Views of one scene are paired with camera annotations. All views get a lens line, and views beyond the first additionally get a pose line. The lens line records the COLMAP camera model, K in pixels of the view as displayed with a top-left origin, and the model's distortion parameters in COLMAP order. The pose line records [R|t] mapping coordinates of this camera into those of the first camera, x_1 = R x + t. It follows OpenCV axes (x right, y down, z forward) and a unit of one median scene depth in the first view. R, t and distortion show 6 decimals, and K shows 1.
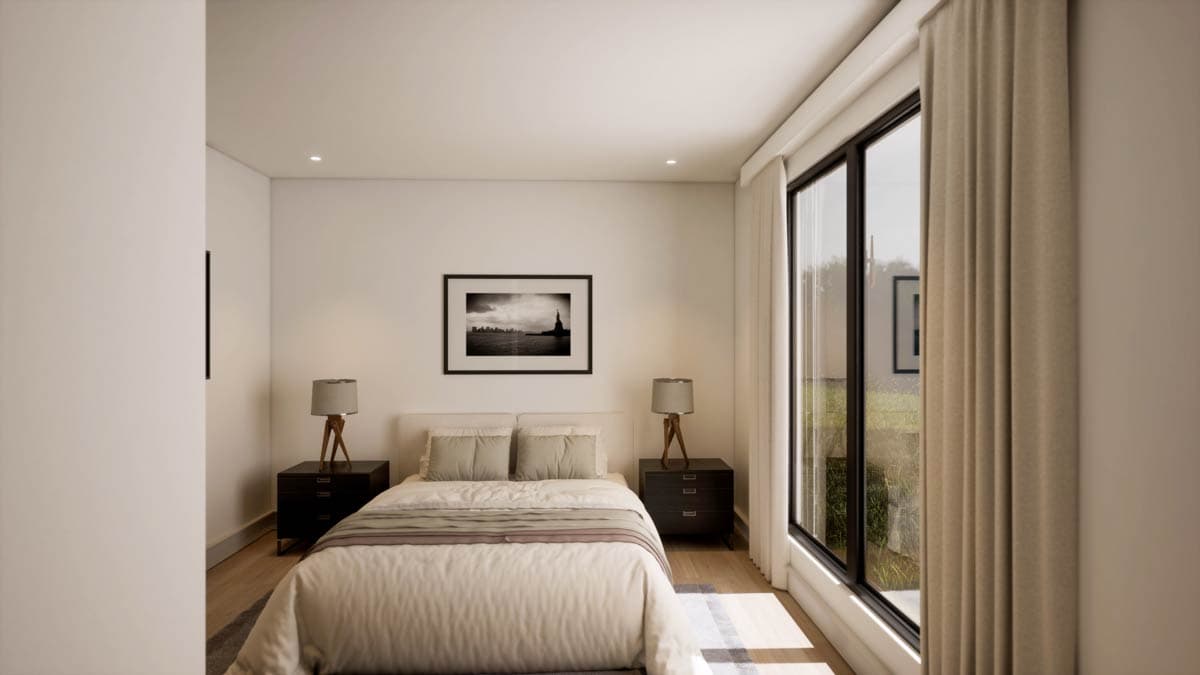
lens RADIAL K [[600.8, 0, 600.0], [0, 600.8, 337.5], [0, 0, 1]] dist [-0.001258, 0.000232]
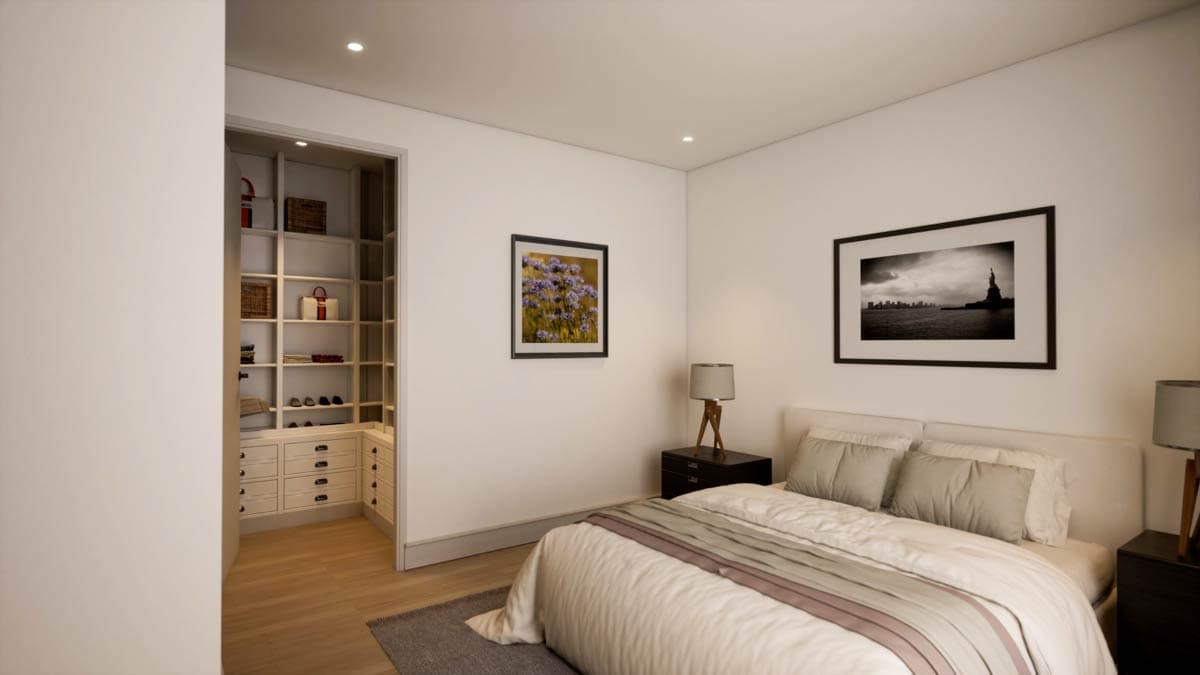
lens RADIAL K [[600.8, 0, 600.0], [0, 600.8, 337.5], [0, 0, 1]] dist [-0.001258, 0.000232]
pose [[0.557452, -0.008253, -0.830168, 0.255326], [-0.001131, 0.999942, -0.010700, 0.039217], [0.830208, 0.006904, 0.557410, 0.314306]]
